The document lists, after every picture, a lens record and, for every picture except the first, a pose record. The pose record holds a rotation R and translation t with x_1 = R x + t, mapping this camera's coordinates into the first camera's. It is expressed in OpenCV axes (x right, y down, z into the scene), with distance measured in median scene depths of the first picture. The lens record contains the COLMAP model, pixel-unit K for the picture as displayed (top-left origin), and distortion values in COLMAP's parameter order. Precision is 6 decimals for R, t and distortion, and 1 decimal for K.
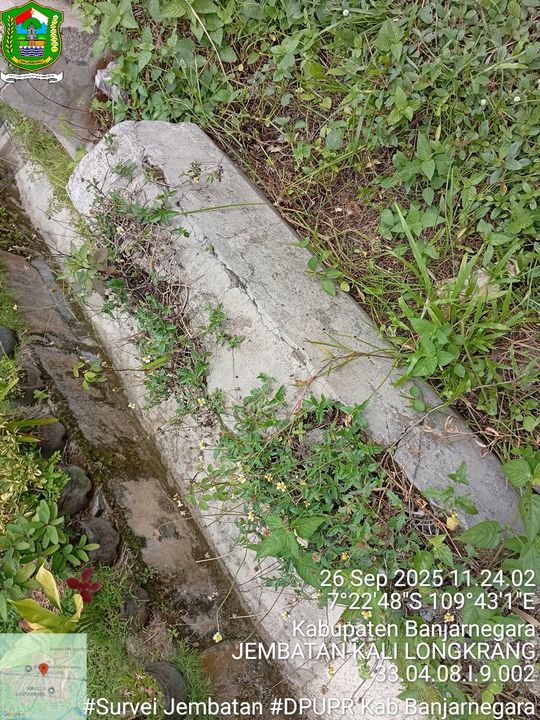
lens RADIAL K [[550.8, 0, 270.0], [0, 550.8, 360.0], [0, 0, 1]] dist [0.106999, -0.226639]
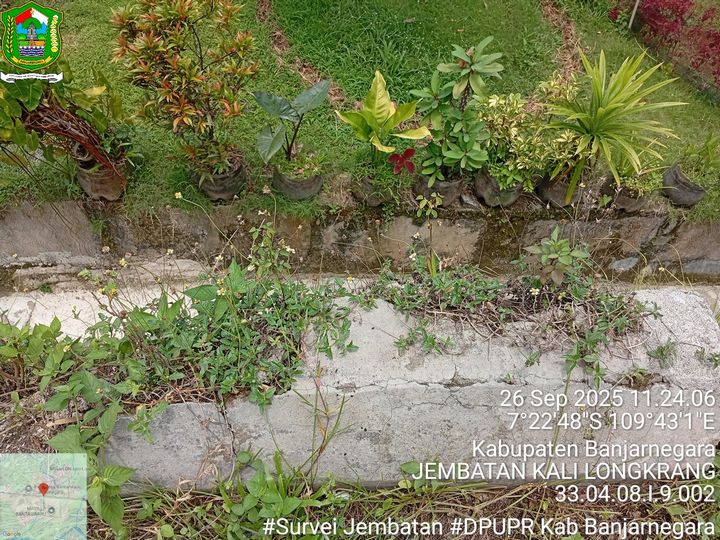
lens RADIAL K [[550.8, 0, 357.0], [0, 550.8, 272.4], [0, 0, 1]] dist [0.106999, -0.226639]
pose [[-0.540962, 0.839449, -0.051833, -0.029100], [-0.763435, -0.464250, 0.449042, -0.134093], [0.352884, 0.282485, 0.892006, 0.015382]]
